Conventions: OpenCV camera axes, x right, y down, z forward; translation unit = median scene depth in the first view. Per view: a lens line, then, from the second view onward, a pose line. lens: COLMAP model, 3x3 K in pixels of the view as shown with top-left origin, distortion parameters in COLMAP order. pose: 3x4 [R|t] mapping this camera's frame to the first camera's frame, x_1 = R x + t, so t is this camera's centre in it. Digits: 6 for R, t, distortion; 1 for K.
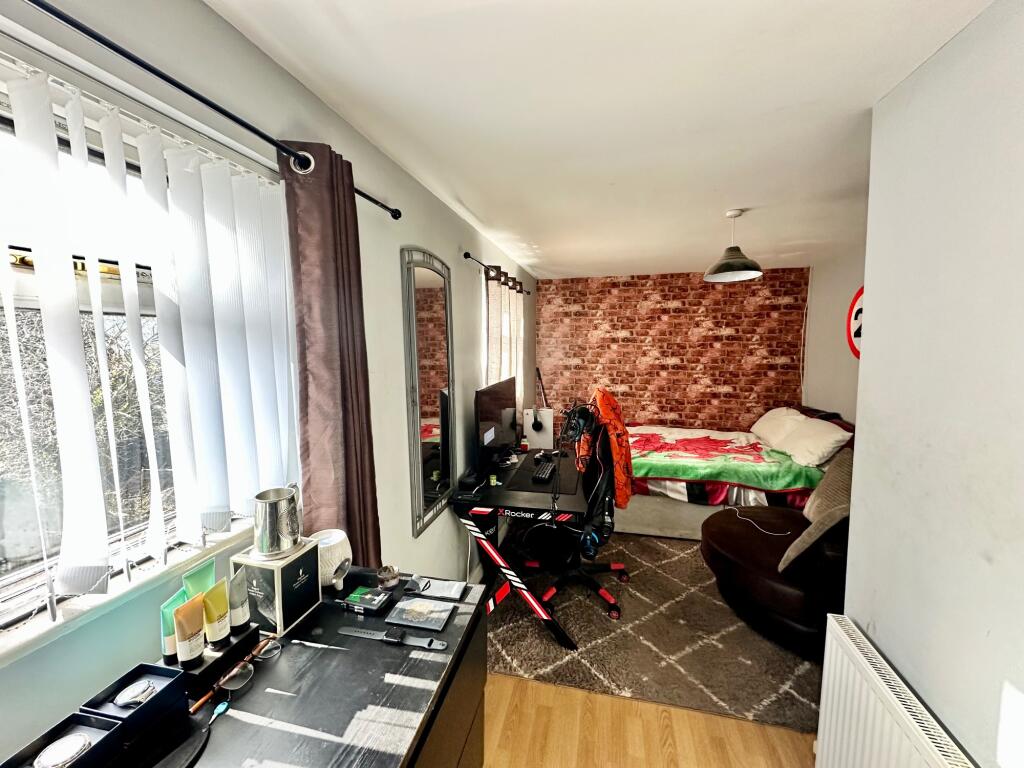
lens RADIAL K [[414.6, 0, 511.4], [0, 414.6, 385.2], [0, 0, 1]] dist [-0.002849, -0.000204]
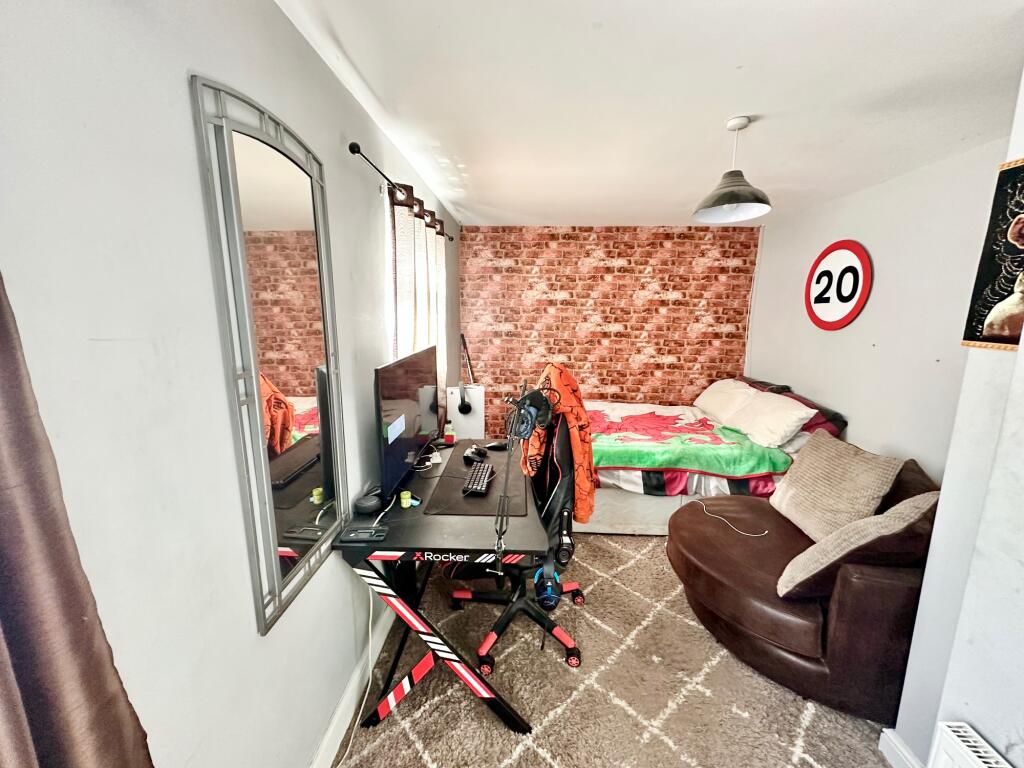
lens RADIAL K [[414.6, 0, 511.4], [0, 414.6, 385.2], [0, 0, 1]] dist [-0.002849, -0.000204]
pose [[0.981630, -0.015133, 0.190193, -0.000637], [0.000160, 0.996915, 0.078492, -0.008642], [-0.190794, -0.077020, 0.978604, 0.245346]]
